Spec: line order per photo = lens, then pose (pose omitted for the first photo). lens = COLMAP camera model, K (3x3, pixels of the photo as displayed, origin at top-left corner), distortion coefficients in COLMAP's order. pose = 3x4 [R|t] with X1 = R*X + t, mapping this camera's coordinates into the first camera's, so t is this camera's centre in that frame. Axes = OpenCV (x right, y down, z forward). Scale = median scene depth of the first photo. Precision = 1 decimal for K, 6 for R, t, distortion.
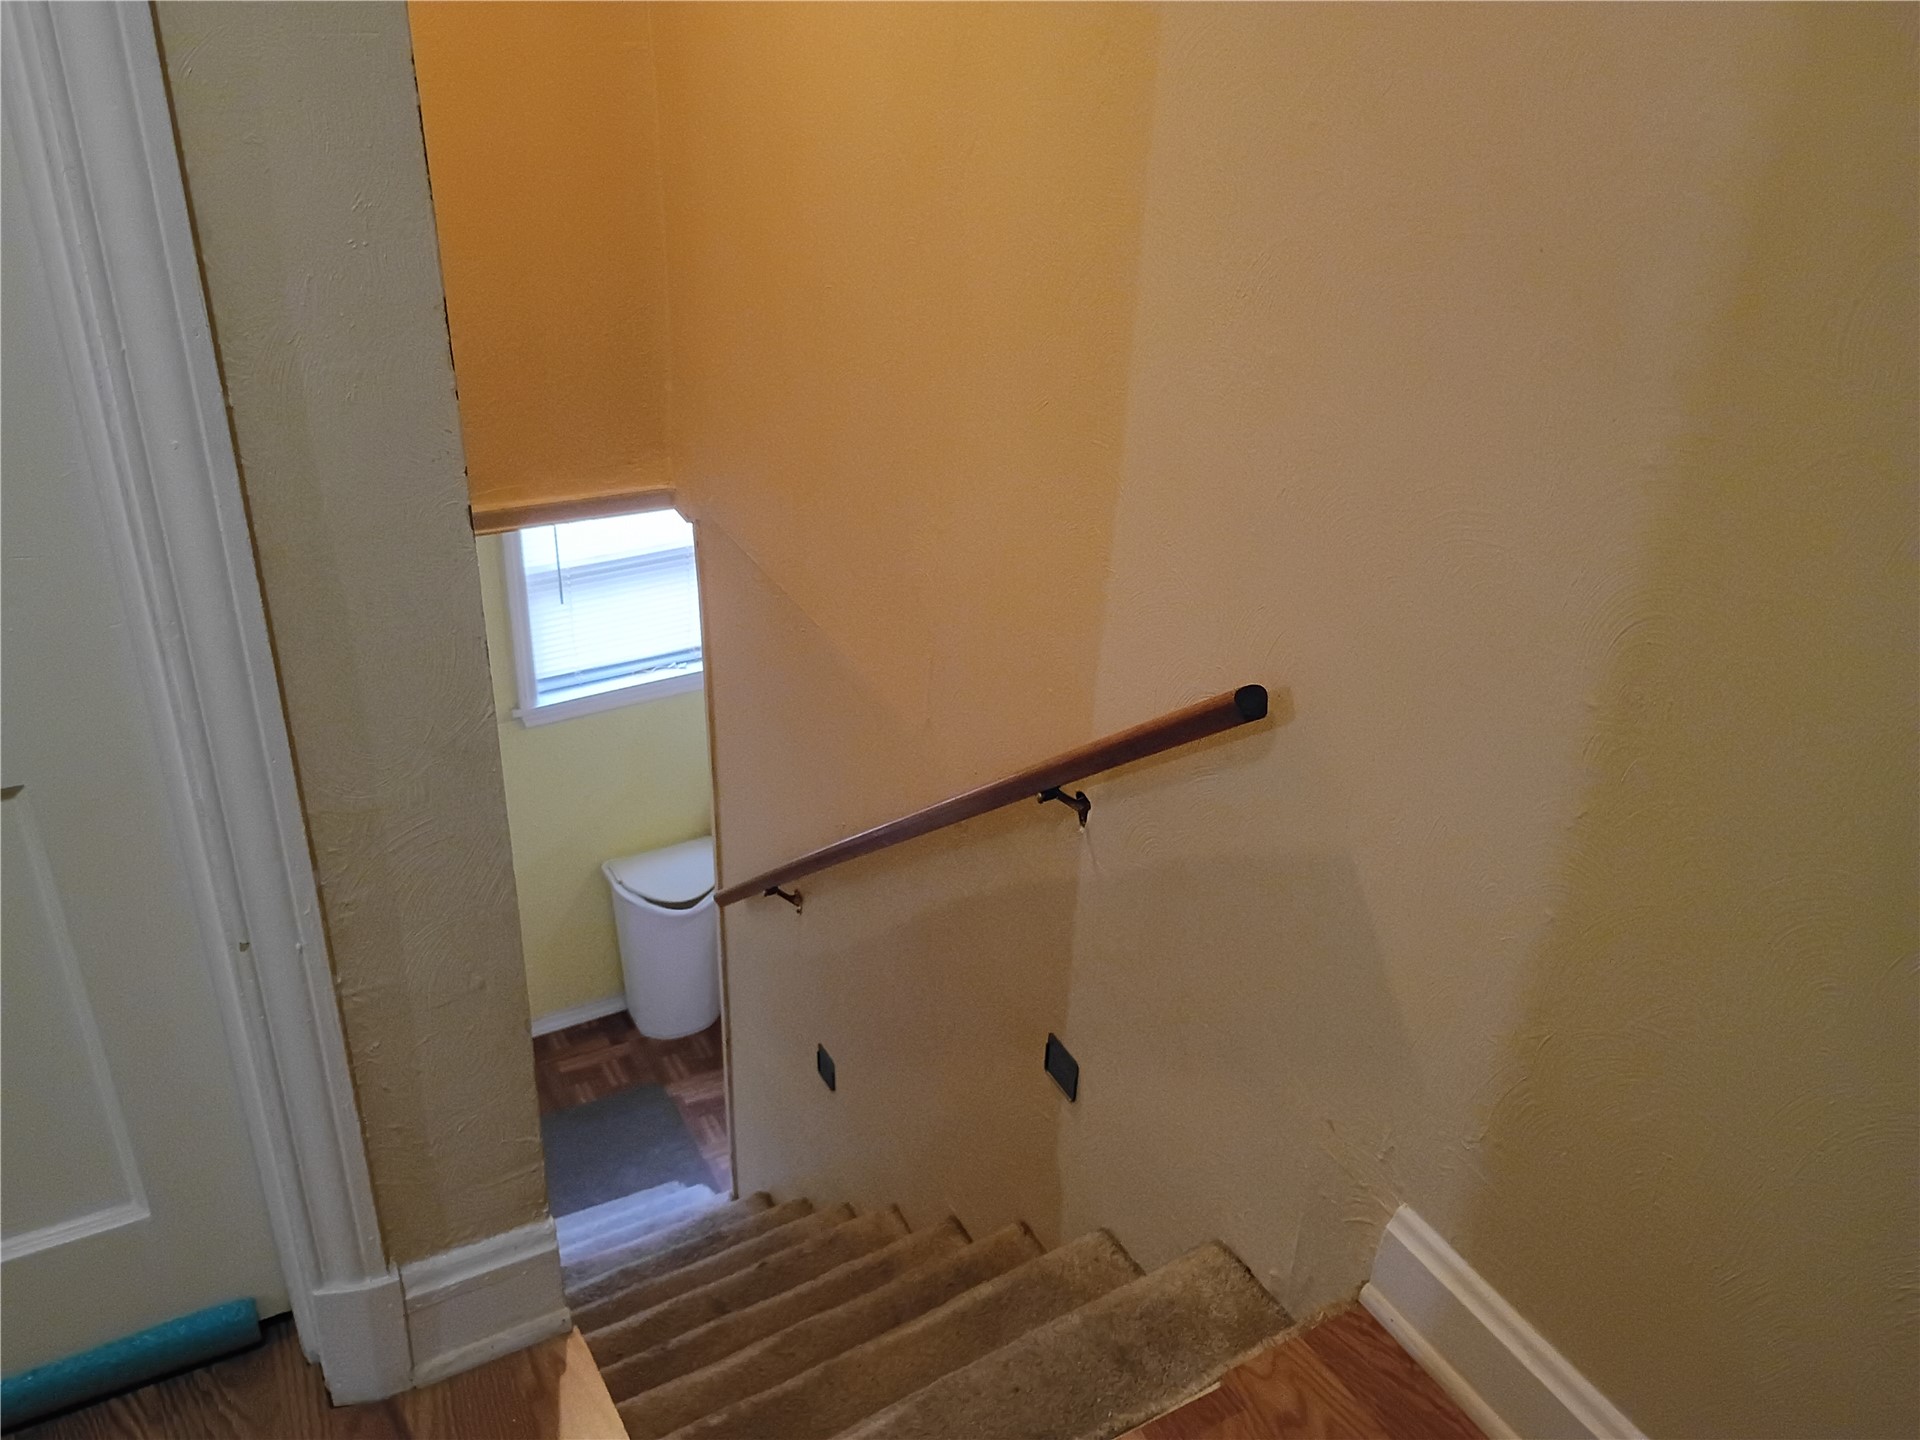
lens RADIAL K [[1663.7, 0, 958.7], [0, 1663.7, 714.3], [0, 0, 1]] dist [0.064544, -0.079349]
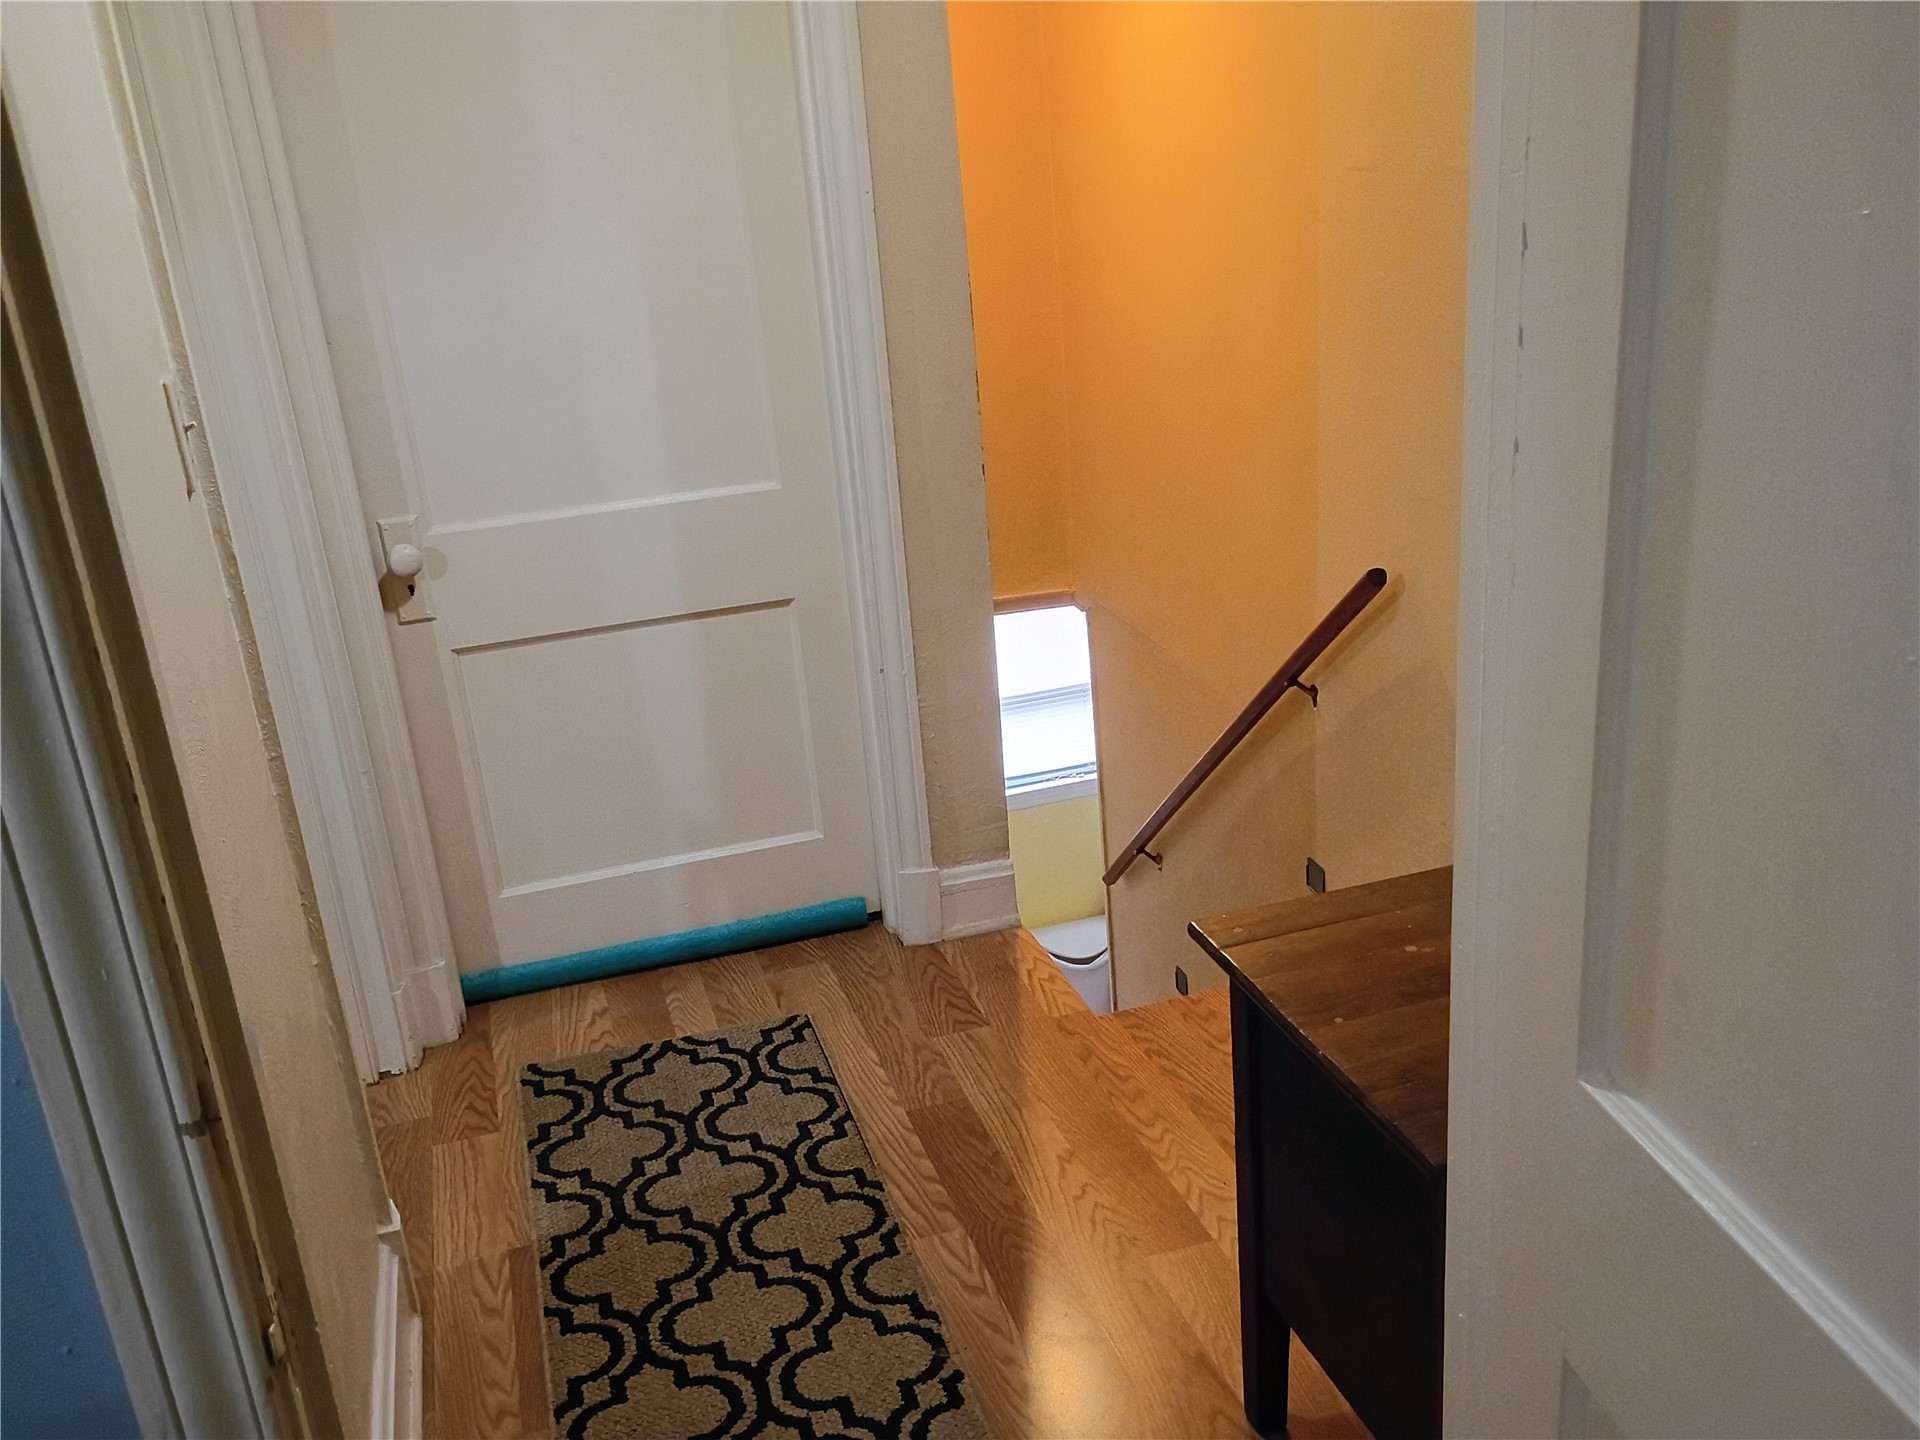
lens RADIAL K [[1663.7, 0, 964.2], [0, 1663.7, 723.6], [0, 0, 1]] dist [0.064544, -0.079349]
pose [[0.972091, -0.032427, -0.232352, 0.121464], [-0.006912, 0.986013, -0.166523, 0.366941], [0.234502, 0.163481, 0.958271, -0.686044]]
